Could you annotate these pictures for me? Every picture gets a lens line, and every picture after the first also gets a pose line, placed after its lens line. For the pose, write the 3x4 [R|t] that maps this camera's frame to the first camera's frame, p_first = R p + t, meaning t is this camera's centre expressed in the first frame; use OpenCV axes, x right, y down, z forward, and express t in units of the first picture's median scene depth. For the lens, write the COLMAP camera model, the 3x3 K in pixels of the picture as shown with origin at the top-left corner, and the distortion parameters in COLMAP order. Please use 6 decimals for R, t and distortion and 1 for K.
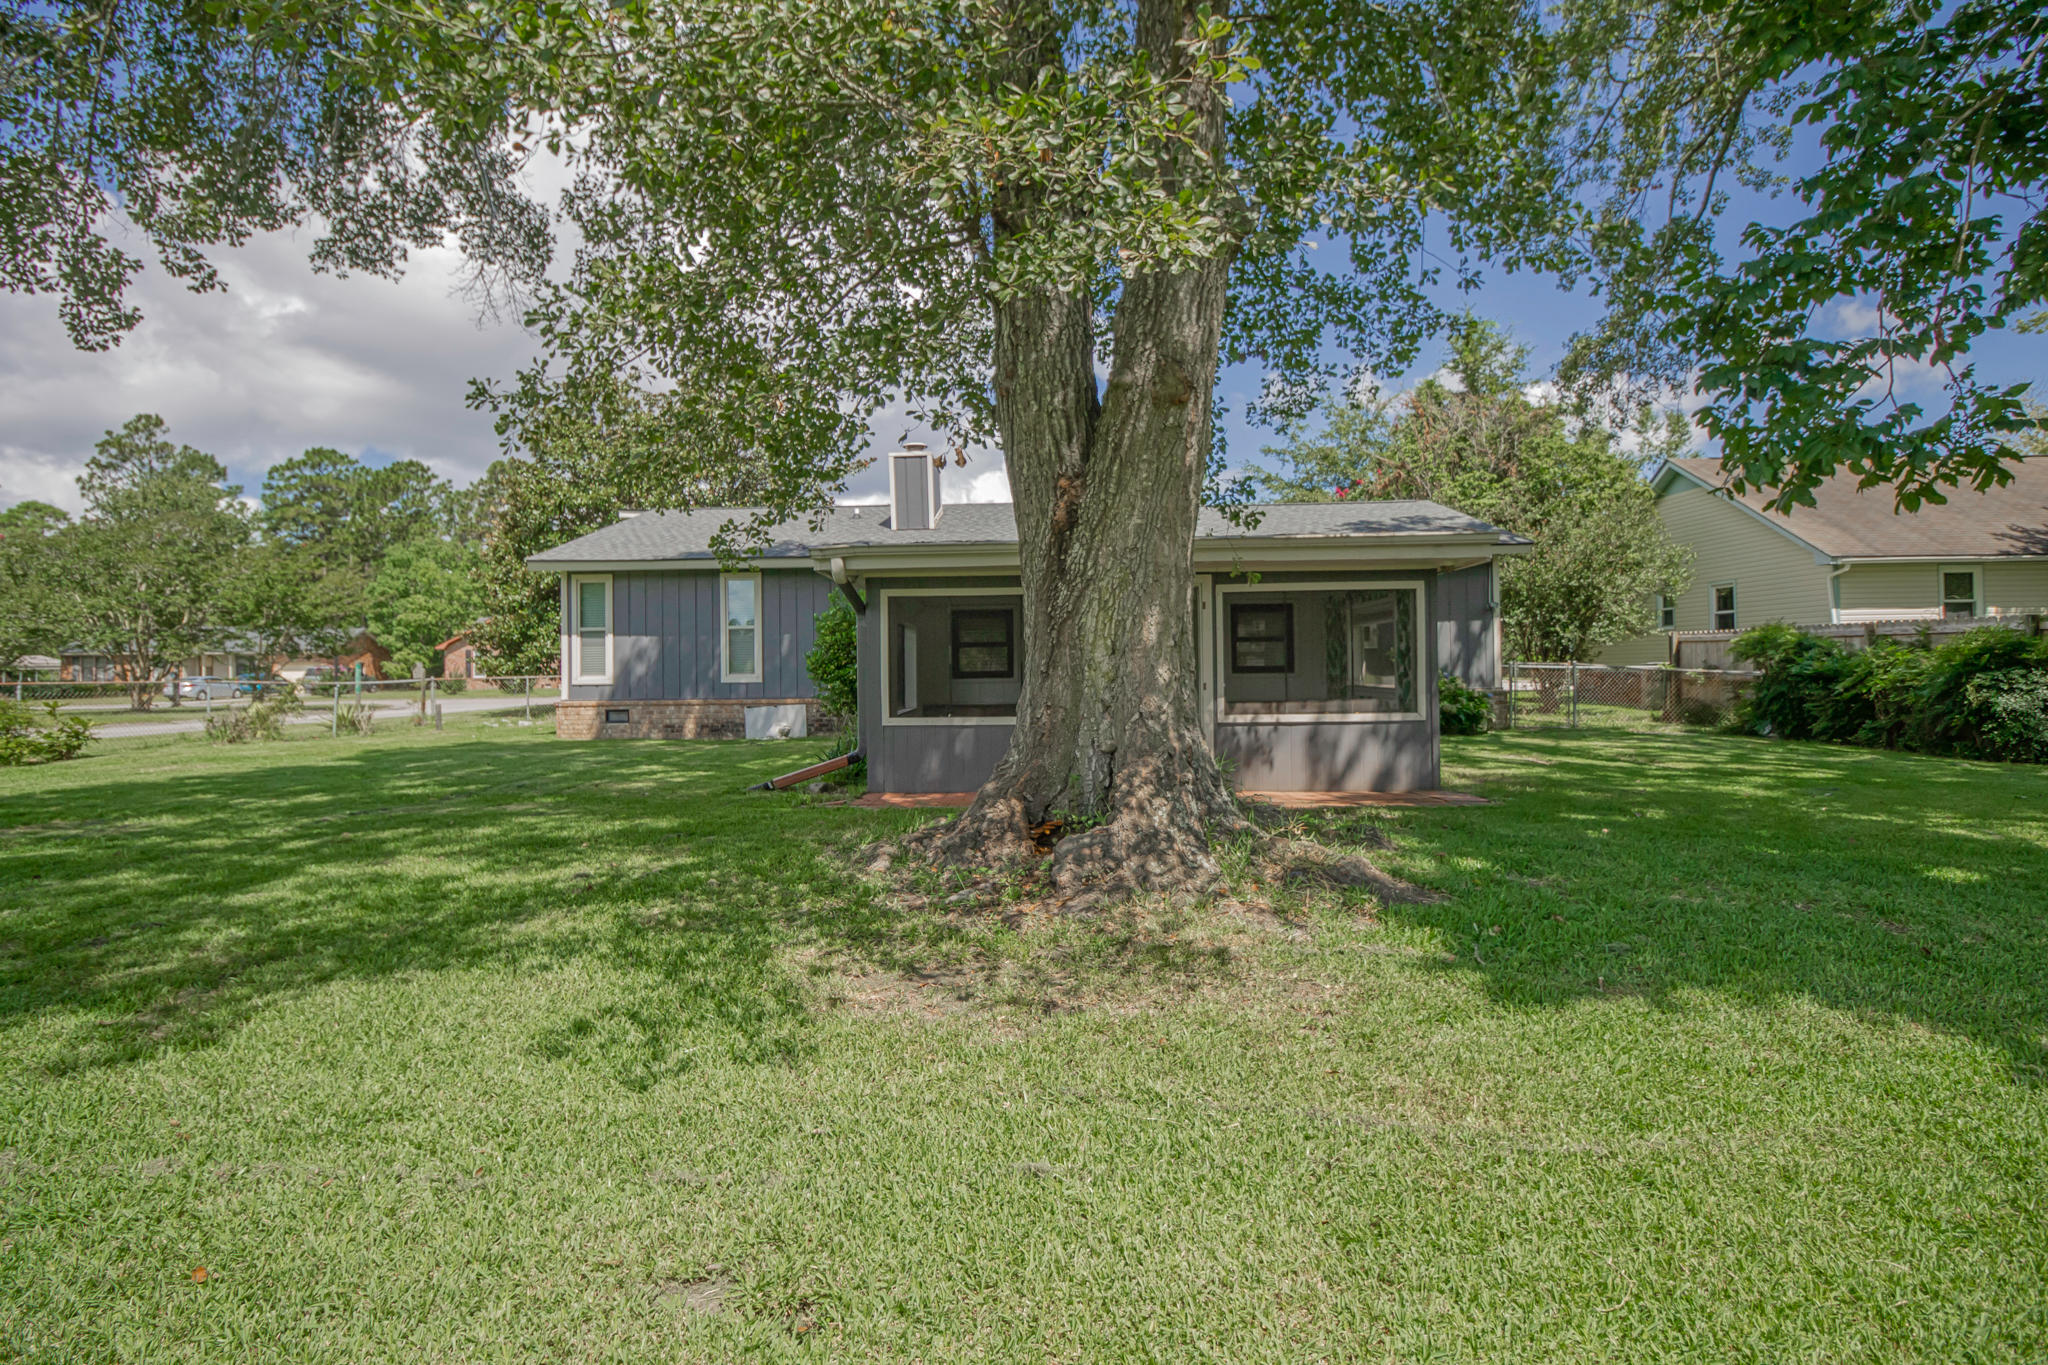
lens RADIAL K [[952.9, 0, 1027.2], [0, 952.9, 683.8], [0, 0, 1]] dist [0.036563, -0.016949]
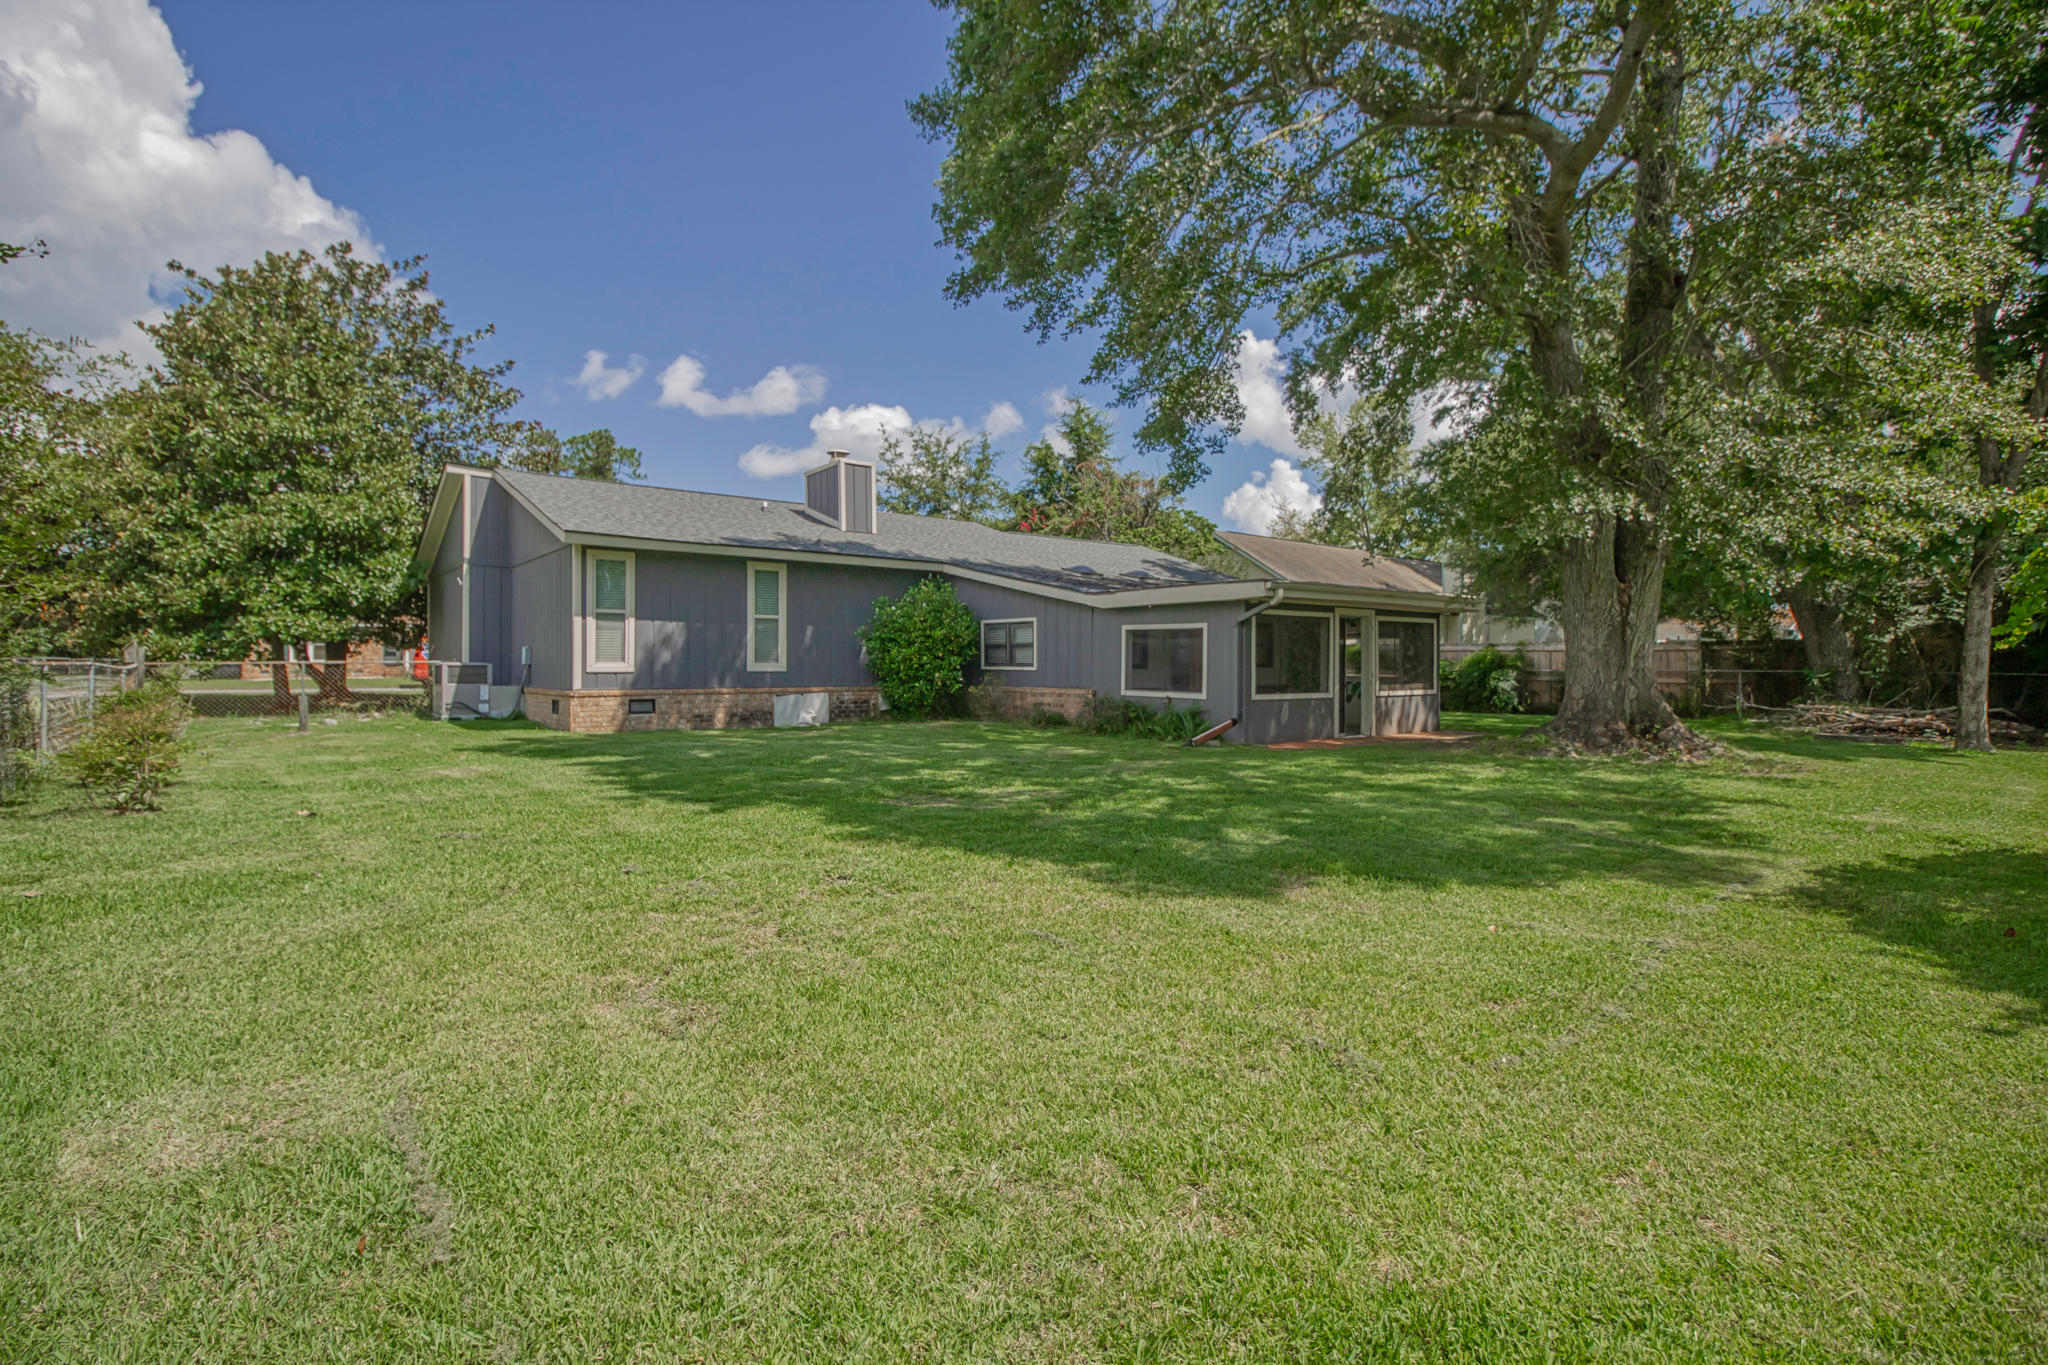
lens RADIAL K [[952.9, 0, 1036.0], [0, 952.9, 676.8], [0, 0, 1]] dist [0.036563, -0.016949]
pose [[0.764282, 0.004916, 0.644863, -0.735596], [-0.002446, 0.999986, -0.004724, 0.008611], [-0.644878, 0.002033, 0.764283, 0.045363]]
